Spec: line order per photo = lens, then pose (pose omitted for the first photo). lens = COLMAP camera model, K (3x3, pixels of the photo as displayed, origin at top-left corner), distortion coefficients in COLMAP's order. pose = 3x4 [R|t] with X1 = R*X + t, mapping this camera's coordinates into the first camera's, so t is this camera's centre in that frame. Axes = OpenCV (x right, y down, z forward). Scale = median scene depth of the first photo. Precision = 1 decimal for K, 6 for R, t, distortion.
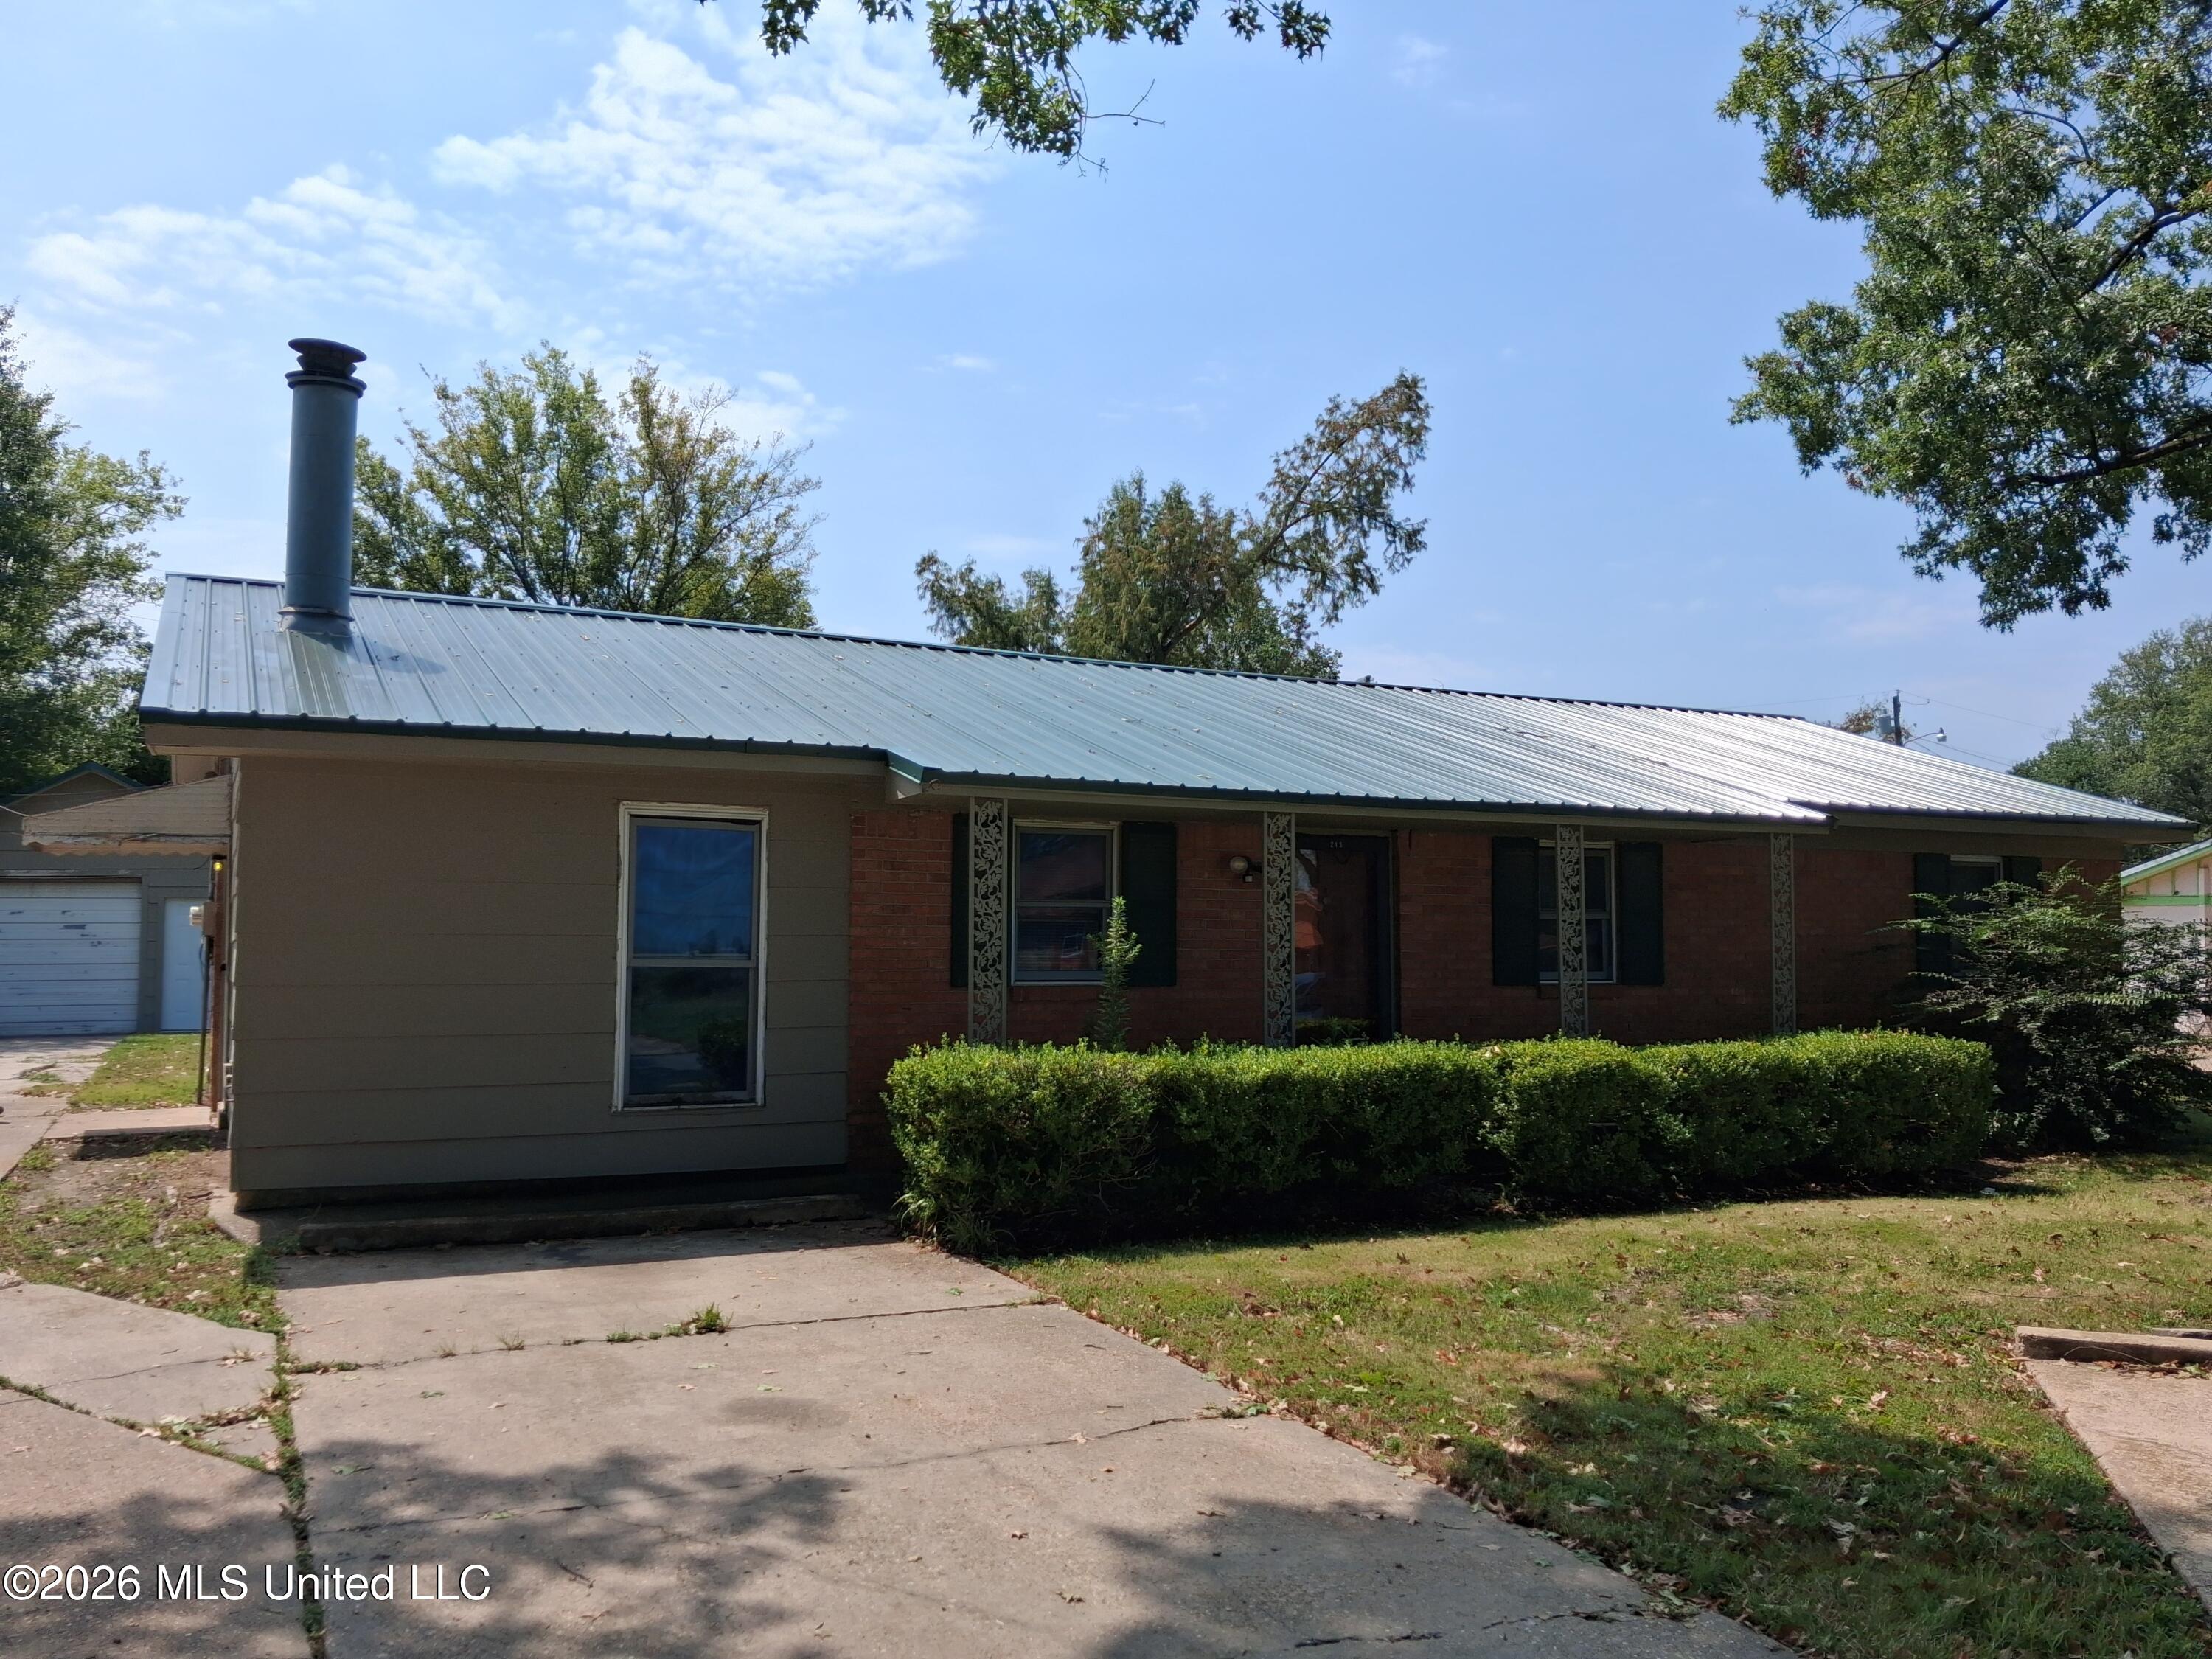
lens RADIAL K [[1731.6, 0, 1075.5], [0, 1731.6, 840.8], [0, 0, 1]] dist [0.052626, -0.075728]
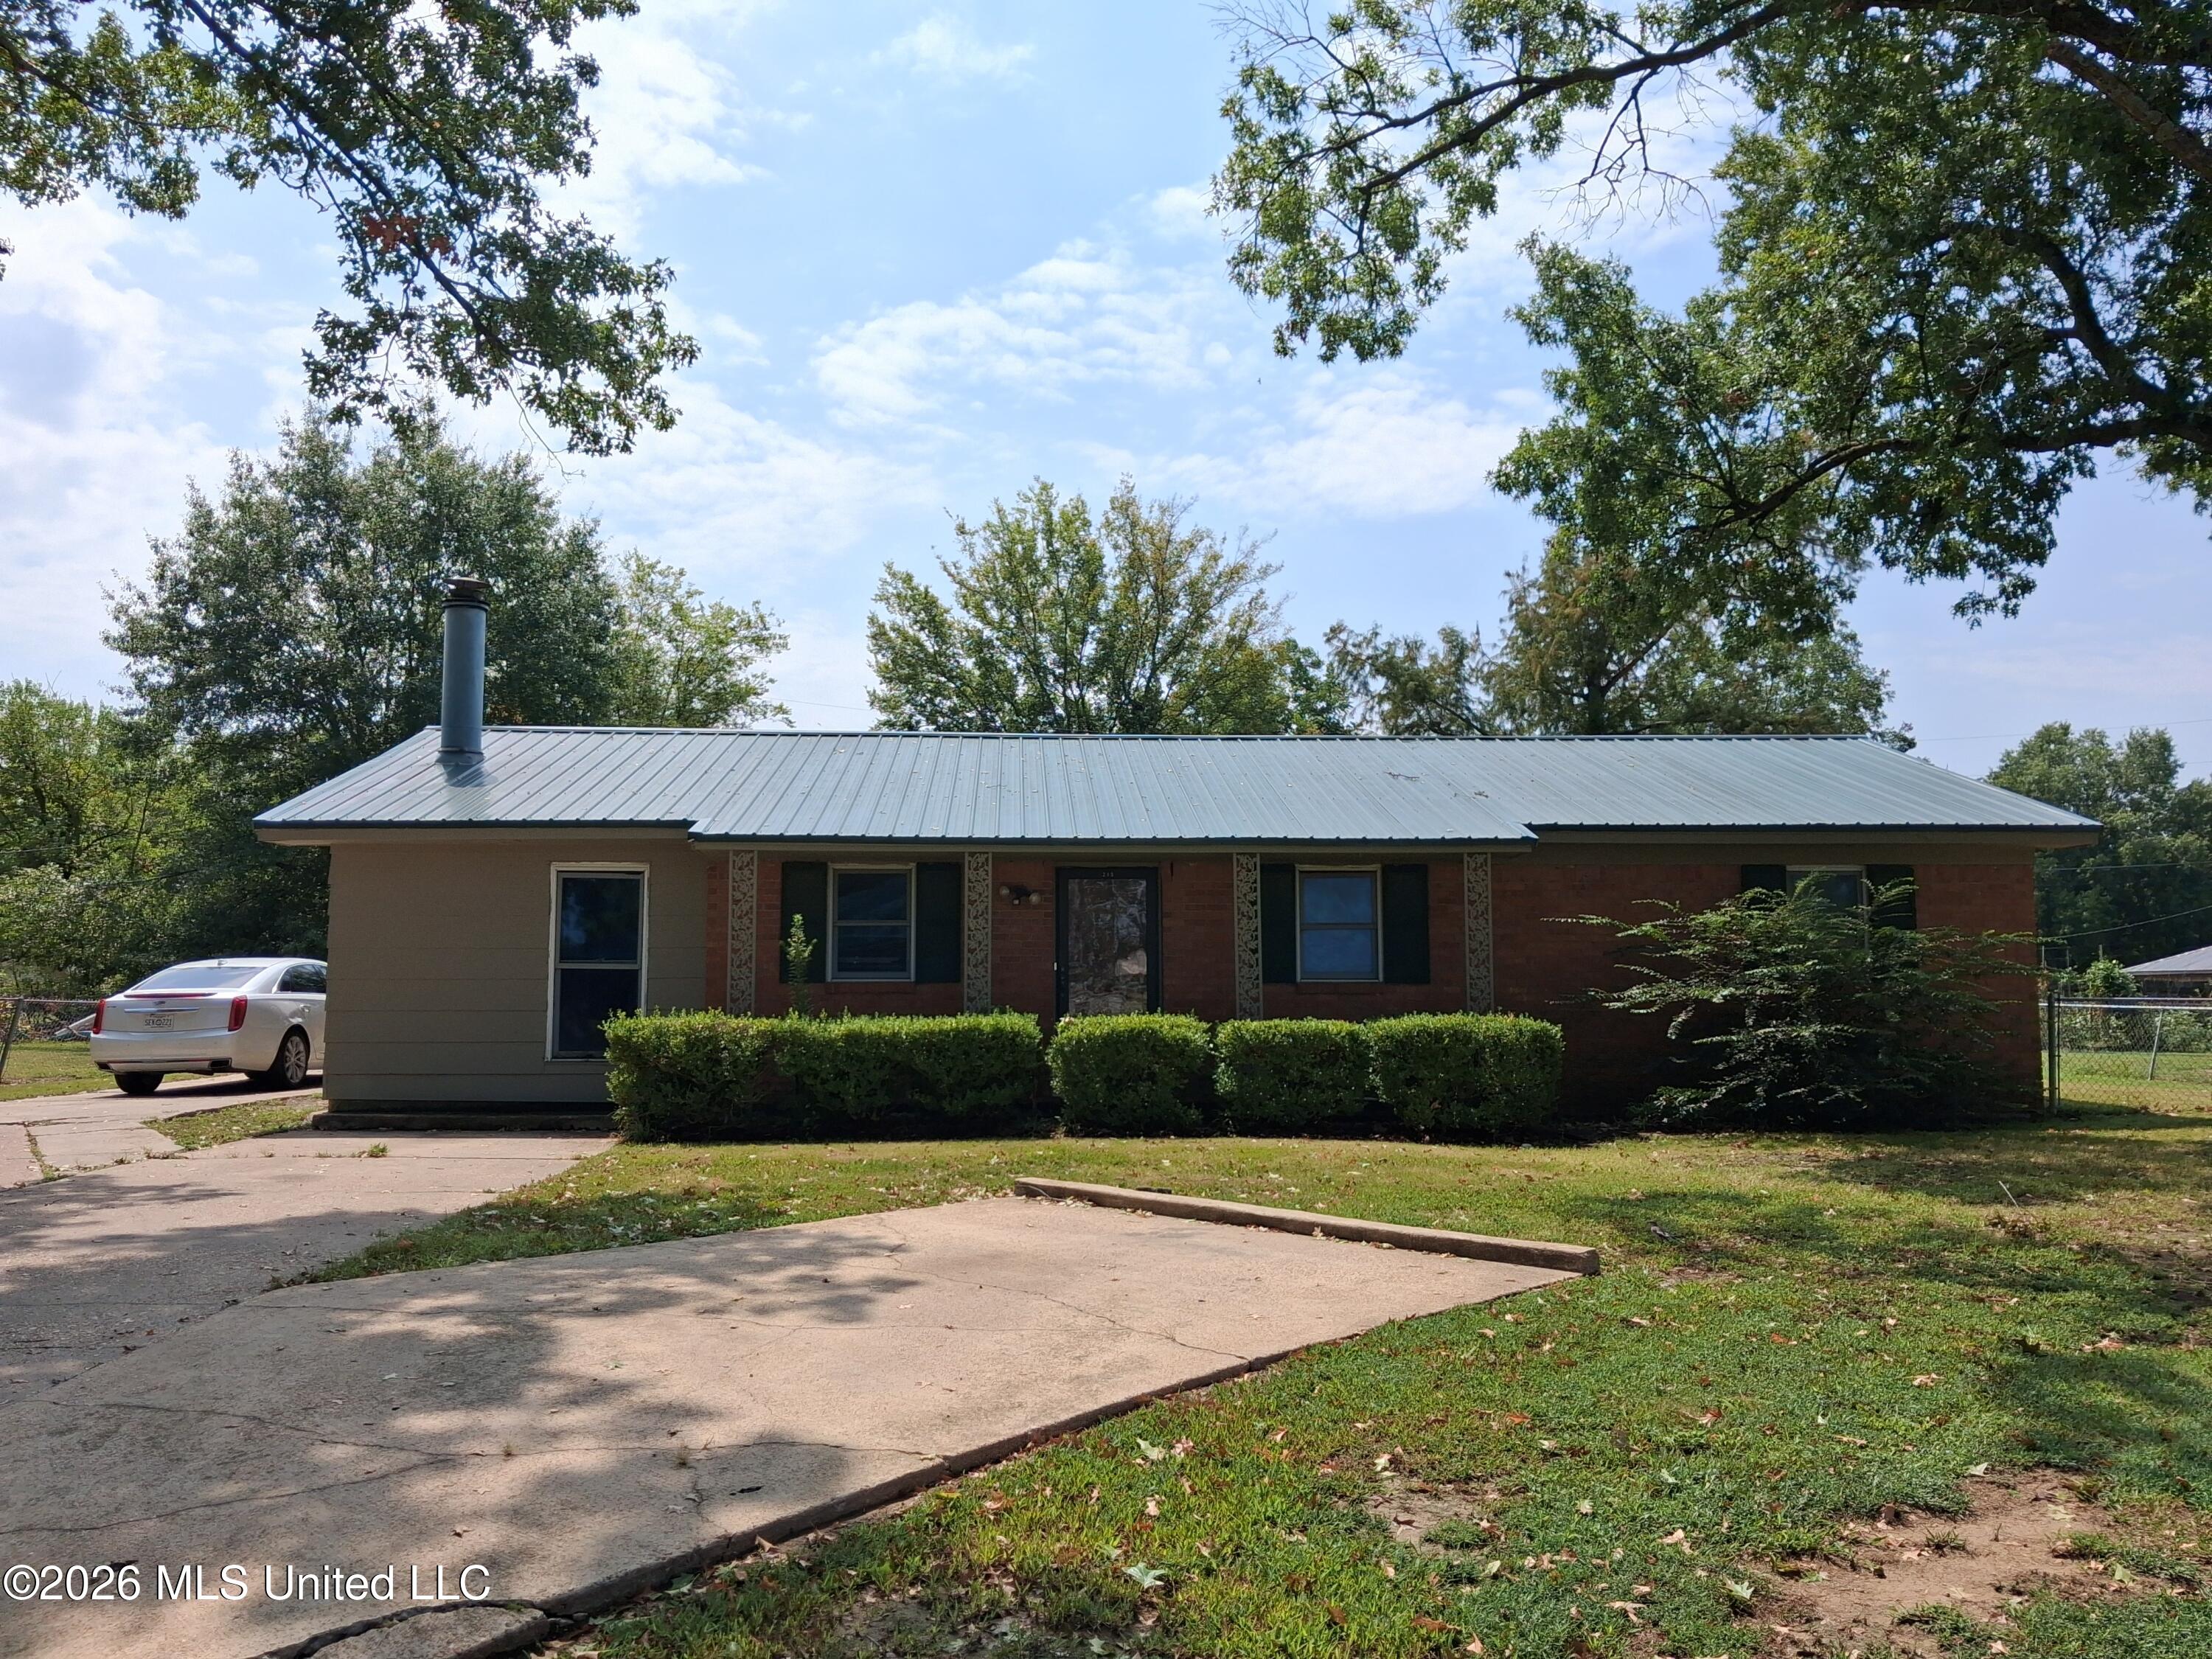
lens RADIAL K [[1731.6, 0, 1113.7], [0, 1731.6, 831.9], [0, 0, 1]] dist [0.052626, -0.075728]
pose [[0.915714, -0.044789, -0.399327, 0.224052], [0.030224, 0.998631, -0.042700, 0.008619], [0.400693, 0.027032, 0.915814, -0.062757]]
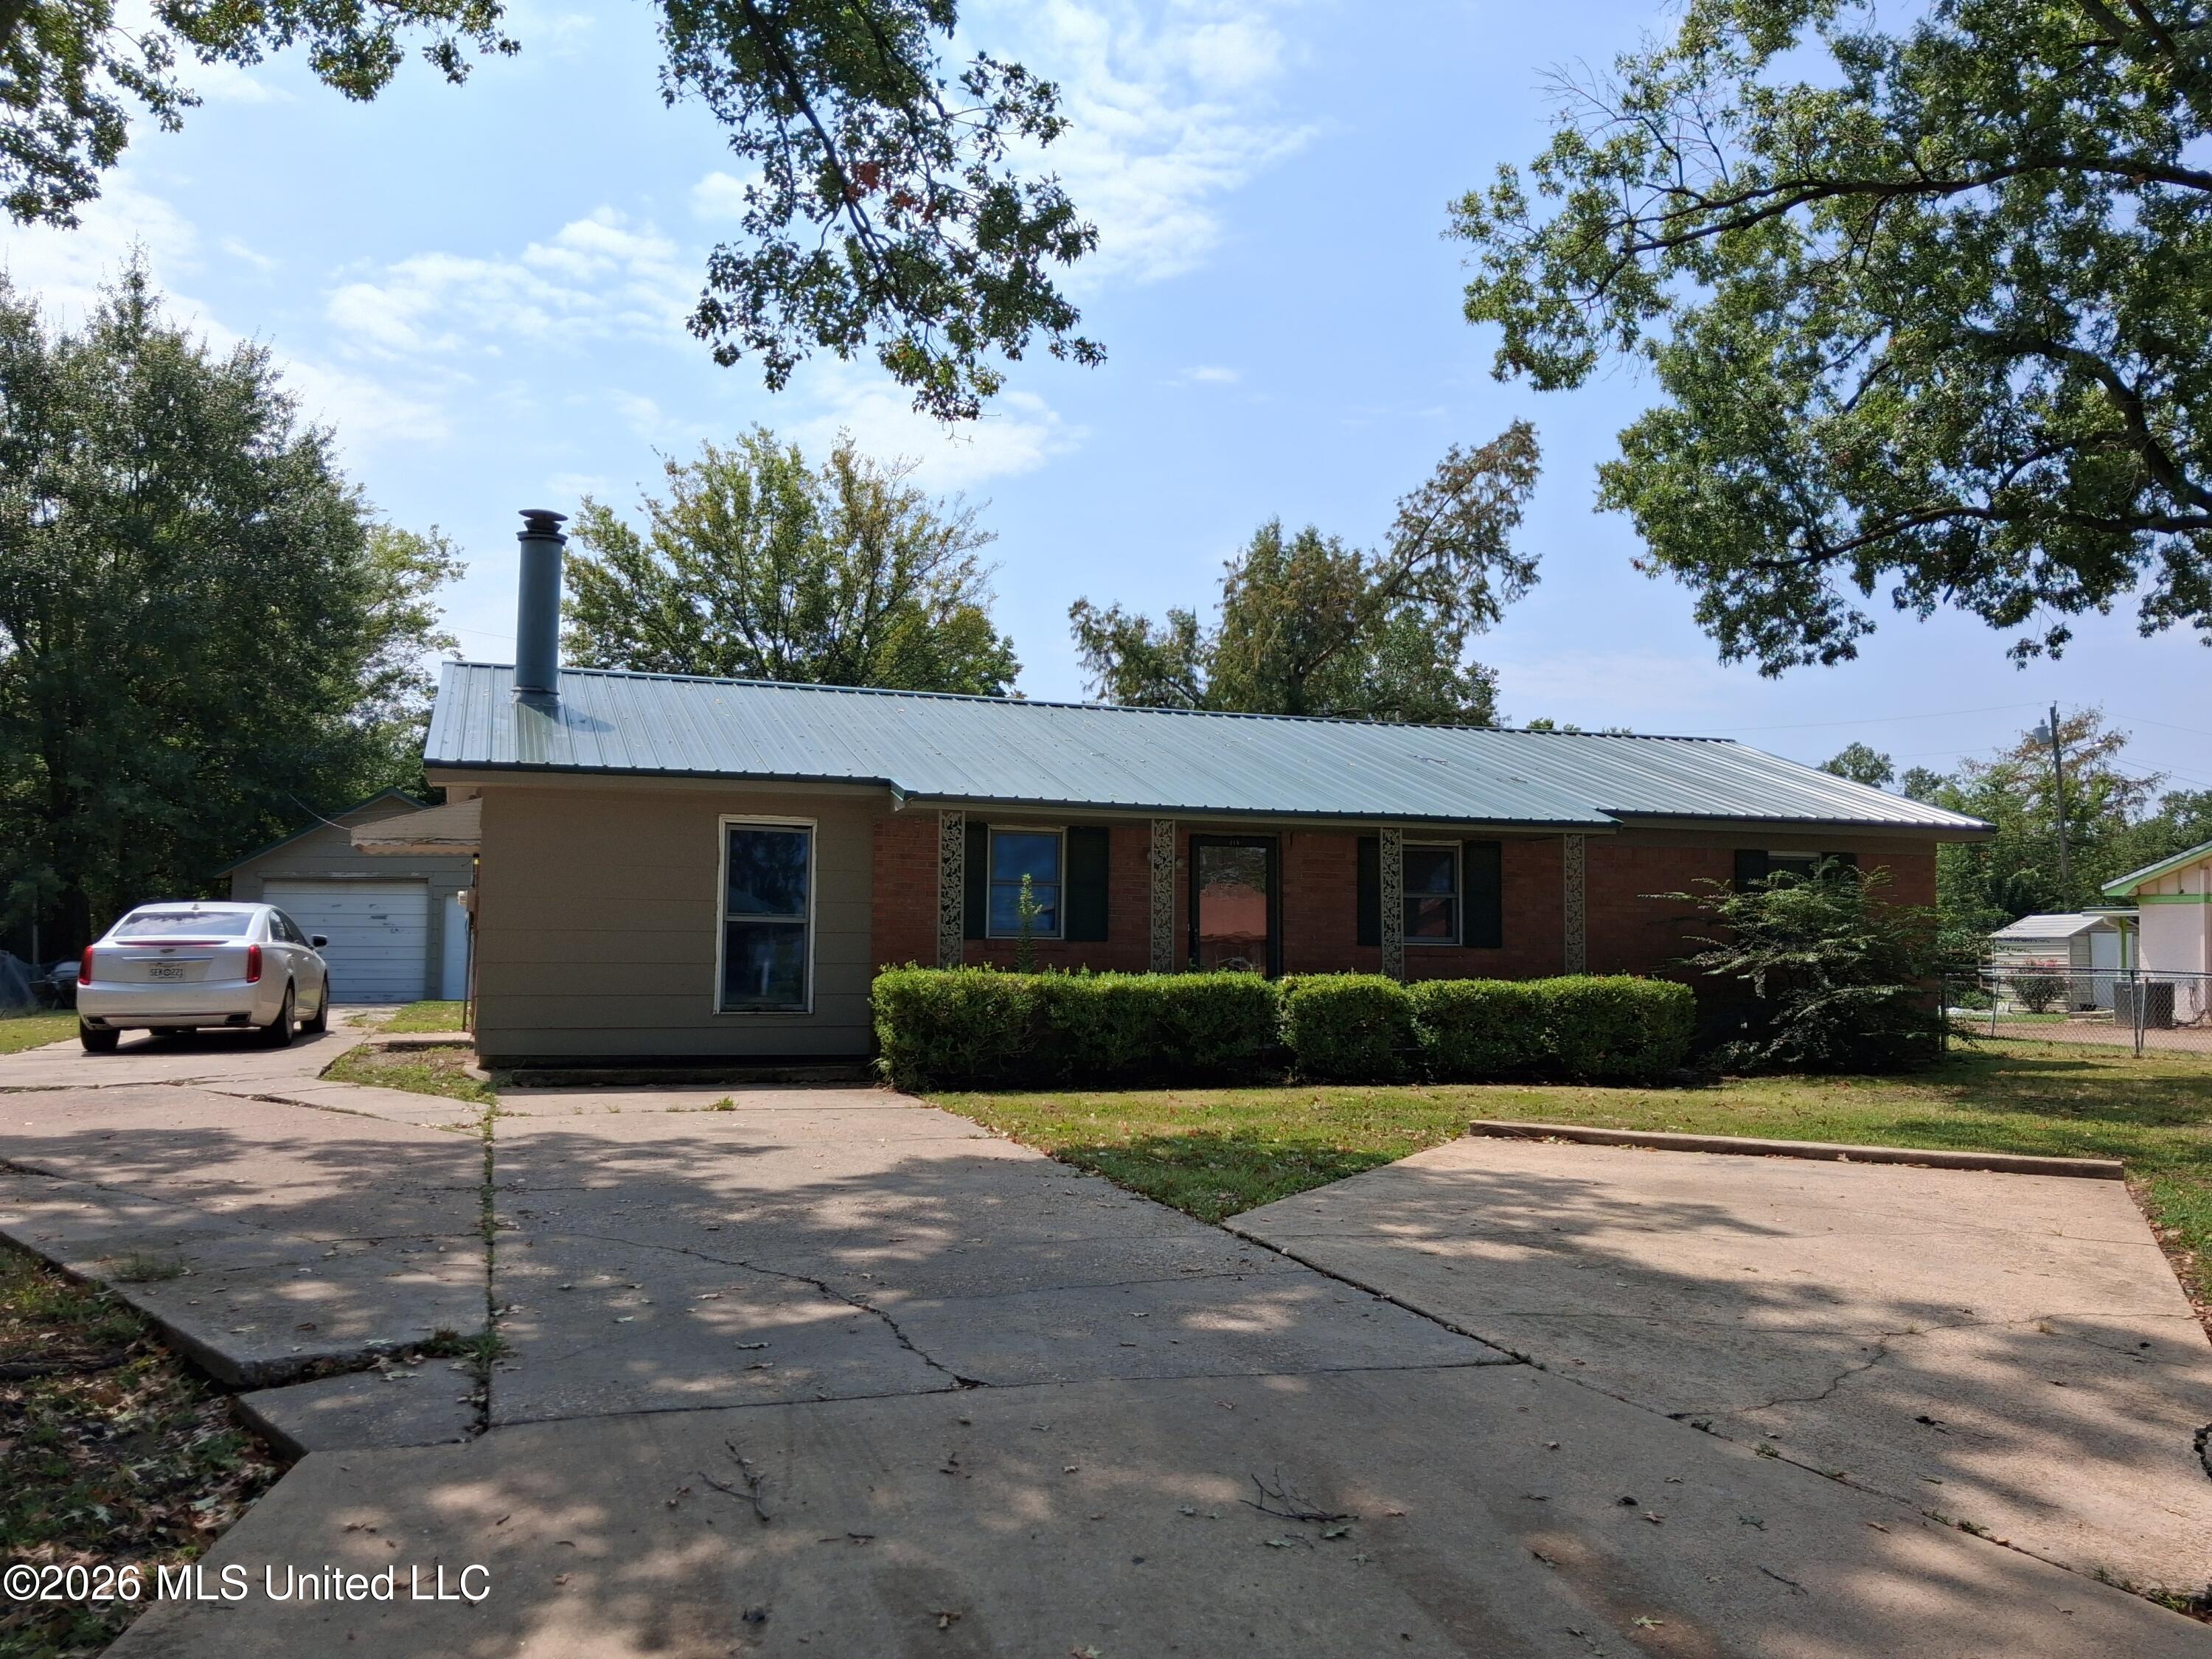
lens RADIAL K [[1731.6, 0, 1101.5], [0, 1731.6, 840.9], [0, 0, 1]] dist [0.052626, -0.075728]
pose [[0.992165, -0.004023, -0.124869, 0.072136], [0.002983, 0.999959, -0.008519, 0.004094], [0.124898, 0.008080, 0.992137, -0.130592]]
